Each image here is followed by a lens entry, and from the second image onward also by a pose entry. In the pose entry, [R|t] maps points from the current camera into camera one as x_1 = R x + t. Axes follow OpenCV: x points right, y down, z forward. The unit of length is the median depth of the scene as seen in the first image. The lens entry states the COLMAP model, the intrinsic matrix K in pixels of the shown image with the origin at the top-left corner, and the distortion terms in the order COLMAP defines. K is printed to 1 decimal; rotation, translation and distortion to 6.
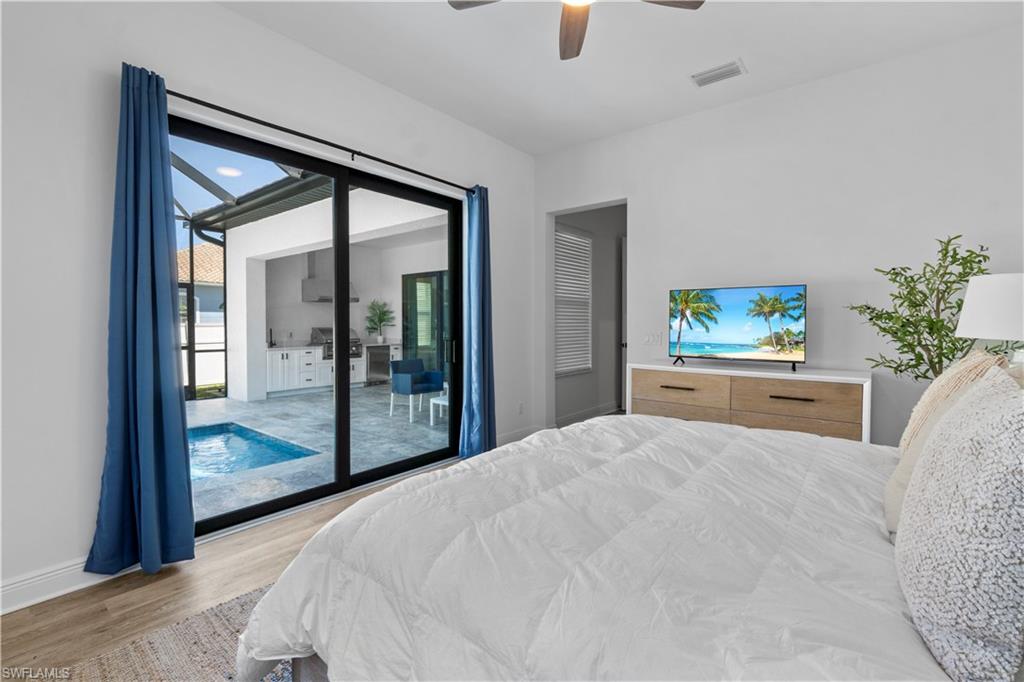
lens RADIAL K [[452.2, 0, 517.4], [0, 452.2, 333.2], [0, 0, 1]] dist [0.001029, 0.000039]
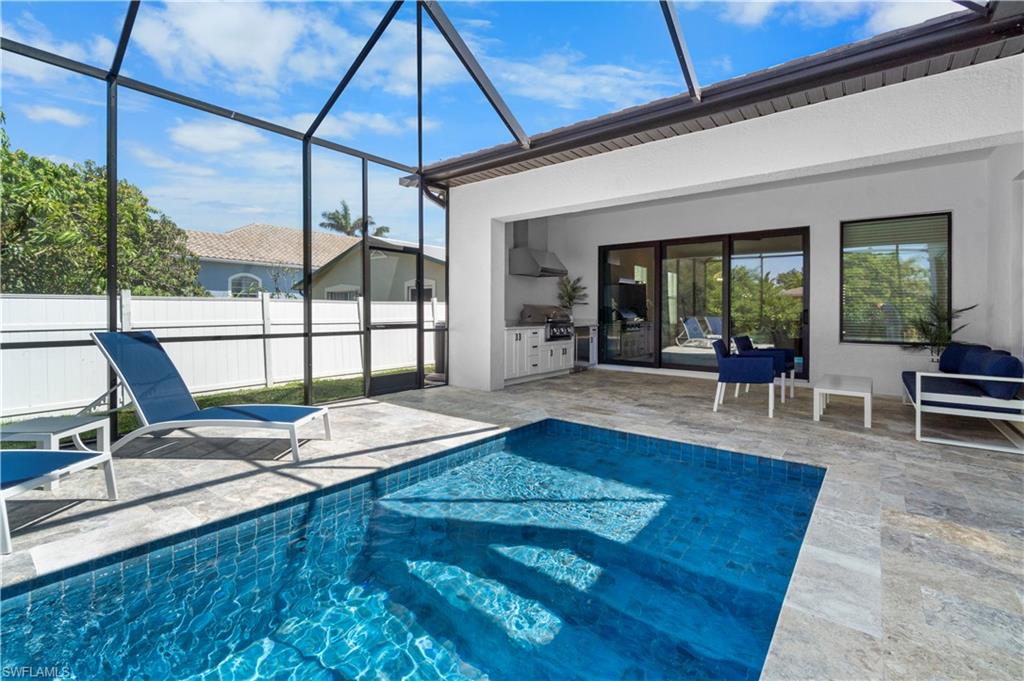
lens RADIAL K [[450.0, 0, 510.6], [0, 450.0, 310.8], [0, 0, 1]] dist [-0.000195, -0.000079]
pose [[0.999982, 0.004497, -0.004072, -0.476155], [-0.004598, 0.999675, -0.025074, 0.021566], [0.003958, 0.025092, 0.999677, 0.148535]]
